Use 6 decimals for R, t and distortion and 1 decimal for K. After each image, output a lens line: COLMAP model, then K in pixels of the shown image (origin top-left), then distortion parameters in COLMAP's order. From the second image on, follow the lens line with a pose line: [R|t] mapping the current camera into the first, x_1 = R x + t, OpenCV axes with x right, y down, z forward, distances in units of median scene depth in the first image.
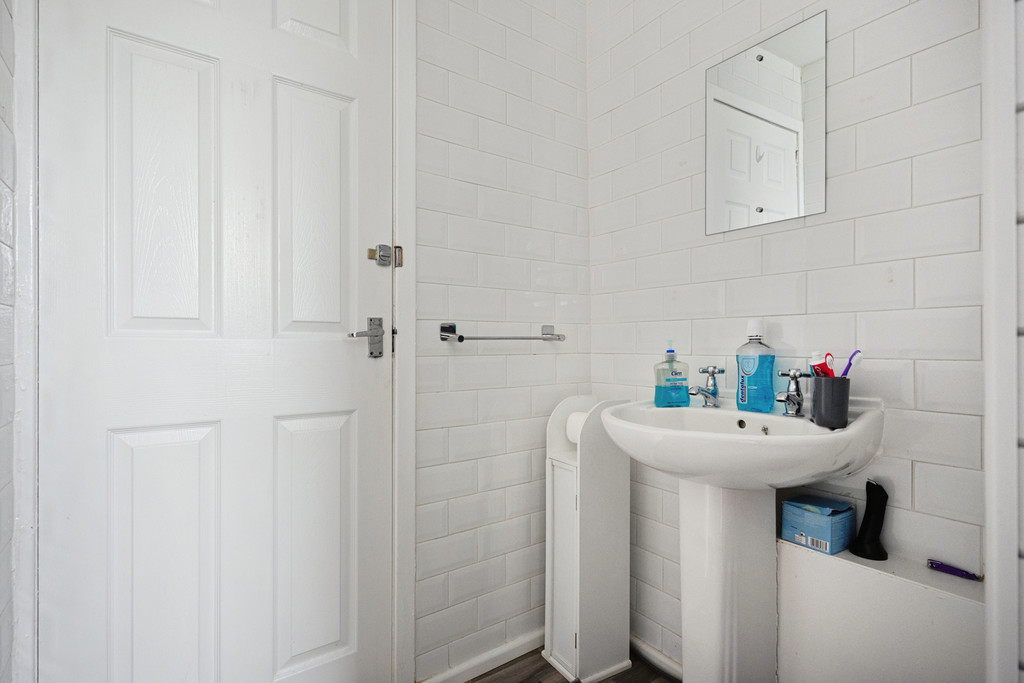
lens RADIAL K [[477.8, 0, 512.0], [0, 477.8, 341.5], [0, 0, 1]] dist [0.000303, -0.000243]
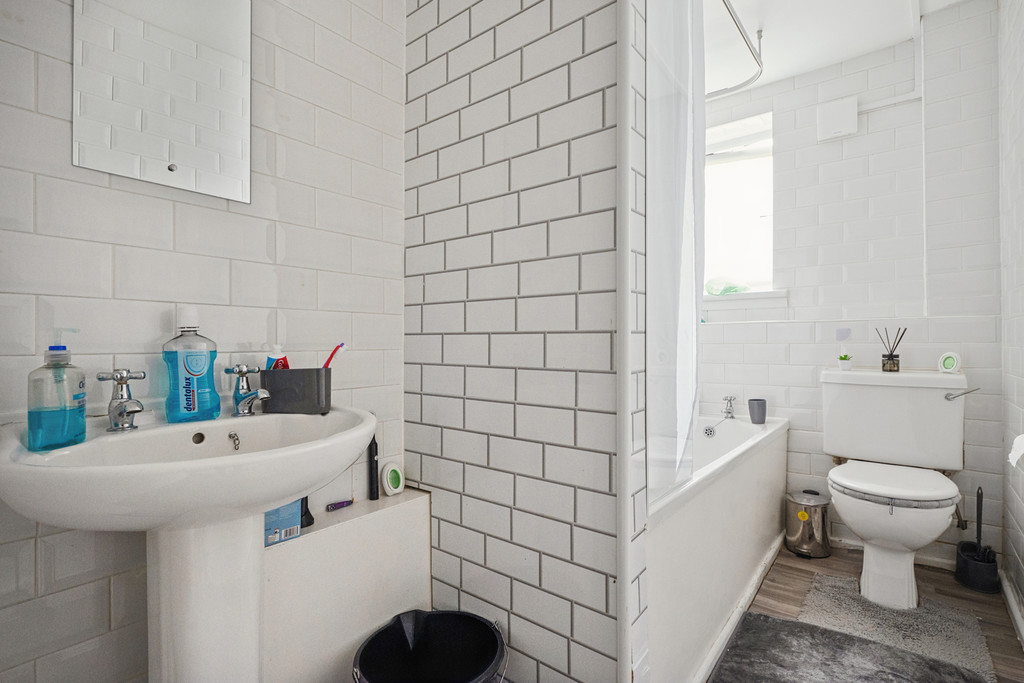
lens RADIAL K [[477.8, 0, 512.0], [0, 477.8, 341.5], [0, 0, 1]] dist [0.000303, -0.000243]
pose [[-0.266390, 0.003705, 0.963858, -0.417793], [-0.006888, 0.999960, -0.005748, 0.013935], [-0.963841, -0.008170, -0.266354, 0.713825]]
